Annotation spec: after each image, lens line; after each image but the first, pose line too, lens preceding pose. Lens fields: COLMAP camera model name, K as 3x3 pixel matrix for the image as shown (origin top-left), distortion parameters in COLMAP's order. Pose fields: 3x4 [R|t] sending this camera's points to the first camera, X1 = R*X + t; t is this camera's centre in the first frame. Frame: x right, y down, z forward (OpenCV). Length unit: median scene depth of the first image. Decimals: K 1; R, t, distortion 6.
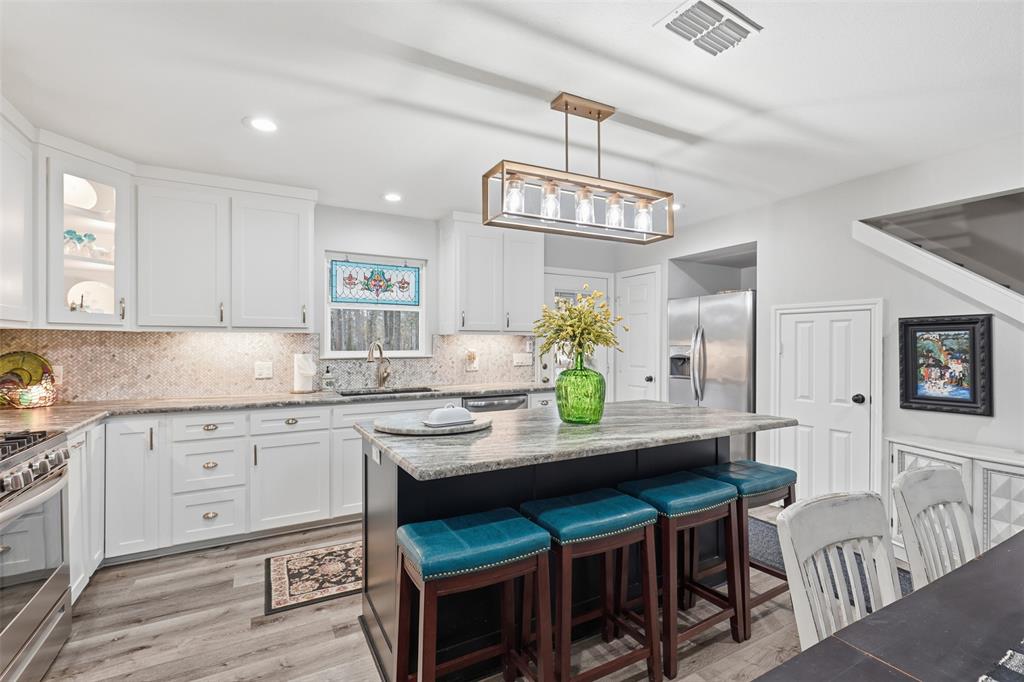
lens RADIAL K [[466.1, 0, 517.6], [0, 466.1, 345.1], [0, 0, 1]] dist [-0.002481, 0.000132]
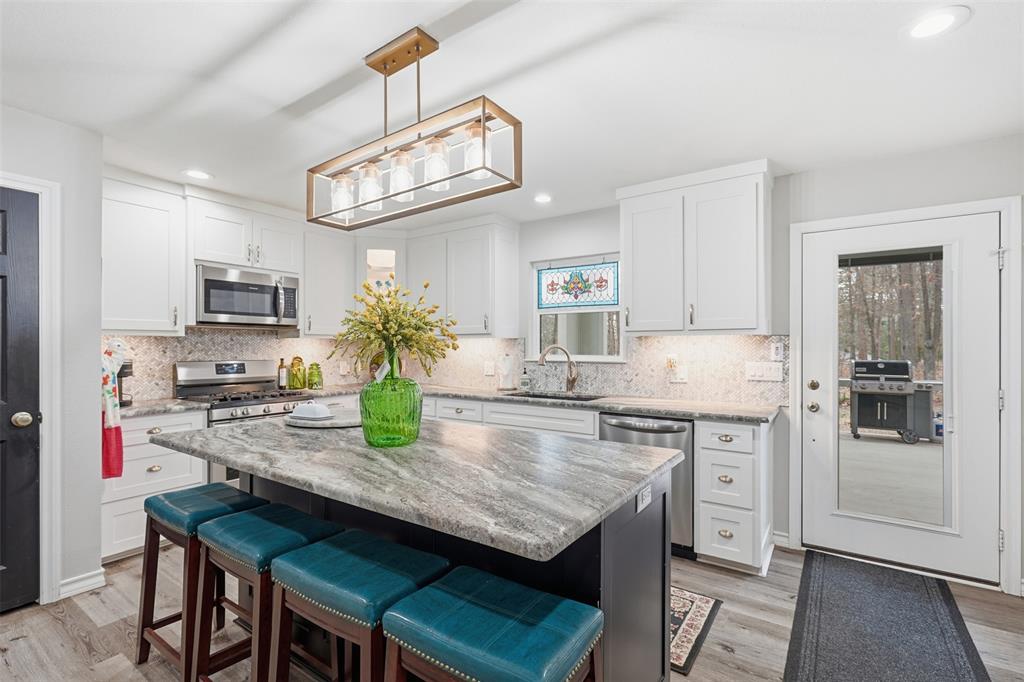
lens RADIAL K [[466.1, 0, 508.6], [0, 466.1, 338.0], [0, 0, 1]] dist [-0.002481, 0.000132]
pose [[0.436096, -0.017800, -0.899724, 0.532500], [-0.003151, 0.999768, -0.021306, -0.001224], [0.899895, 0.012126, 0.435939, 0.459425]]
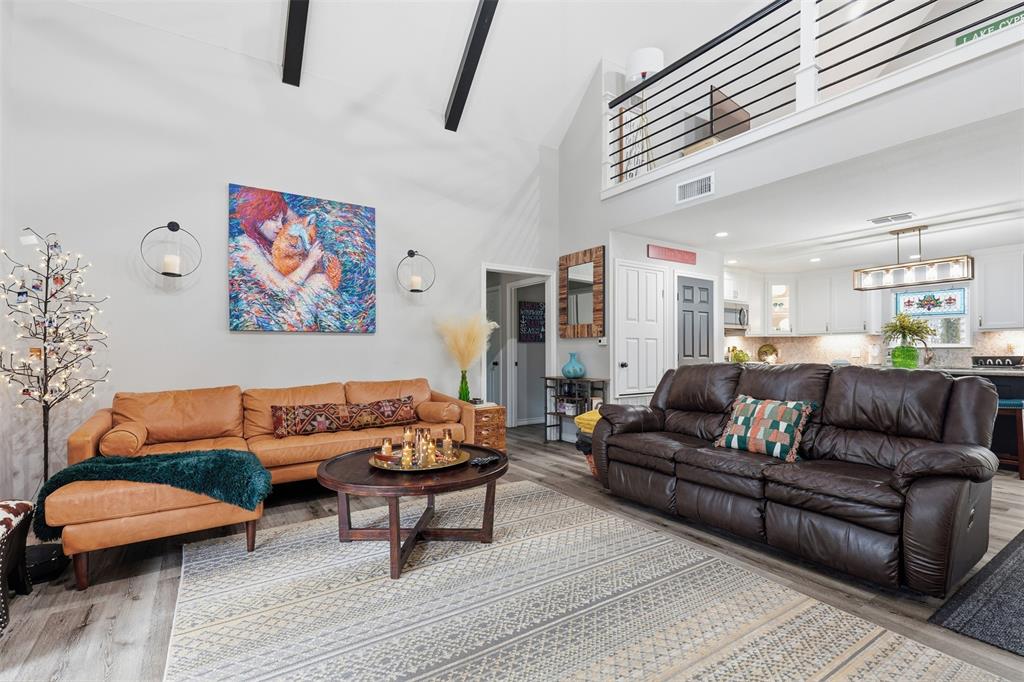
lens RADIAL K [[466.1, 0, 510.5], [0, 466.1, 350.6], [0, 0, 1]] dist [-0.002481, 0.000132]
pose [[0.073227, -0.002960, -0.997311, 1.265951], [-0.004649, 0.999984, -0.003309, 0.050486], [0.997304, 0.004879, 0.073212, -0.611898]]
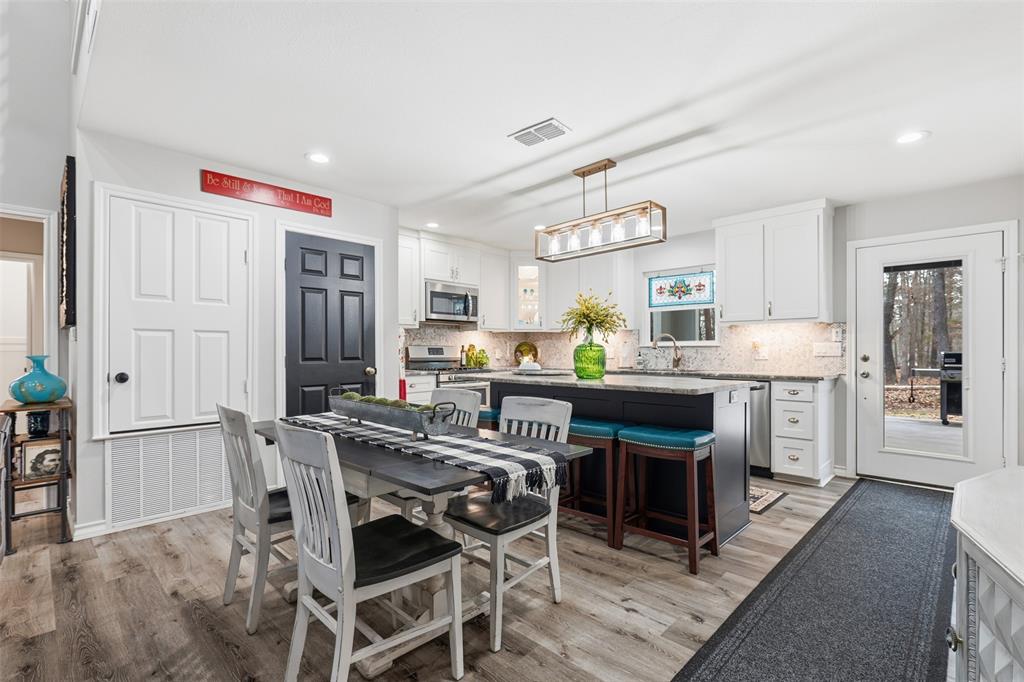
lens RADIAL K [[466.1, 0, 511.7], [0, 466.1, 344.1], [0, 0, 1]] dist [-0.002481, 0.000132]
pose [[0.283286, -0.013777, -0.958937, 0.838243], [-0.001638, 0.999888, -0.014850, 0.041788], [0.959034, 0.005777, 0.283232, 0.185395]]
